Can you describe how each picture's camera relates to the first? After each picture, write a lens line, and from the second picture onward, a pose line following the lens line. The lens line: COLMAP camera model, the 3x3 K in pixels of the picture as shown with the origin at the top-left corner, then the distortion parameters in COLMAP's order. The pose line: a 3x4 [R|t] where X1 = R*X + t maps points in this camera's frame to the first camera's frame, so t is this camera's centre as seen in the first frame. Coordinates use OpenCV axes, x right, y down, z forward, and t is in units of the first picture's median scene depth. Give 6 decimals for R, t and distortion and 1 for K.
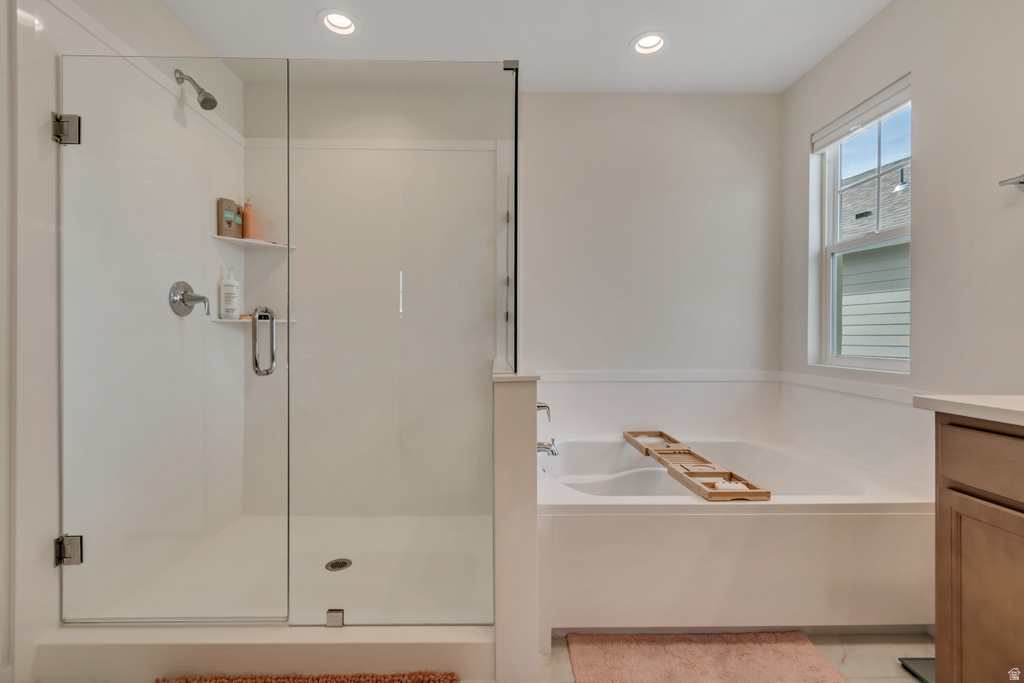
lens RADIAL K [[452.1, 0, 509.0], [0, 452.1, 339.2], [0, 0, 1]] dist [-0.005707, -0.000759]
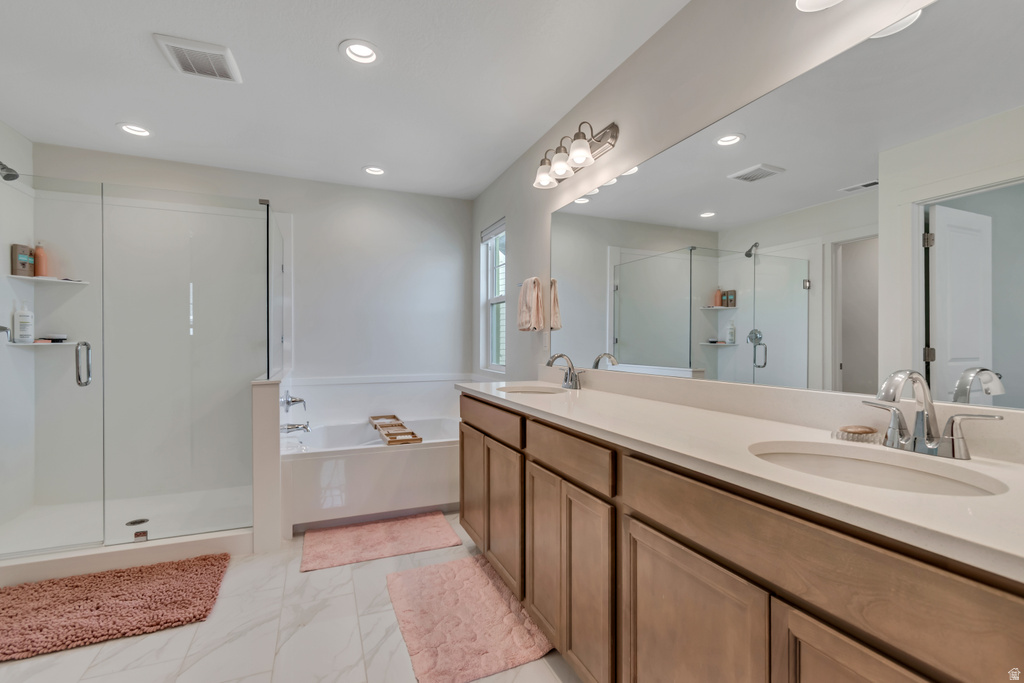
lens RADIAL K [[452.1, 0, 513.3], [0, 452.1, 343.9], [0, 0, 1]] dist [-0.005707, -0.000759]
pose [[0.927070, -0.002423, 0.374880, 0.157466], [0.002051, 0.999997, 0.001390, -0.040908], [-0.374882, -0.000520, 0.927072, -0.632243]]
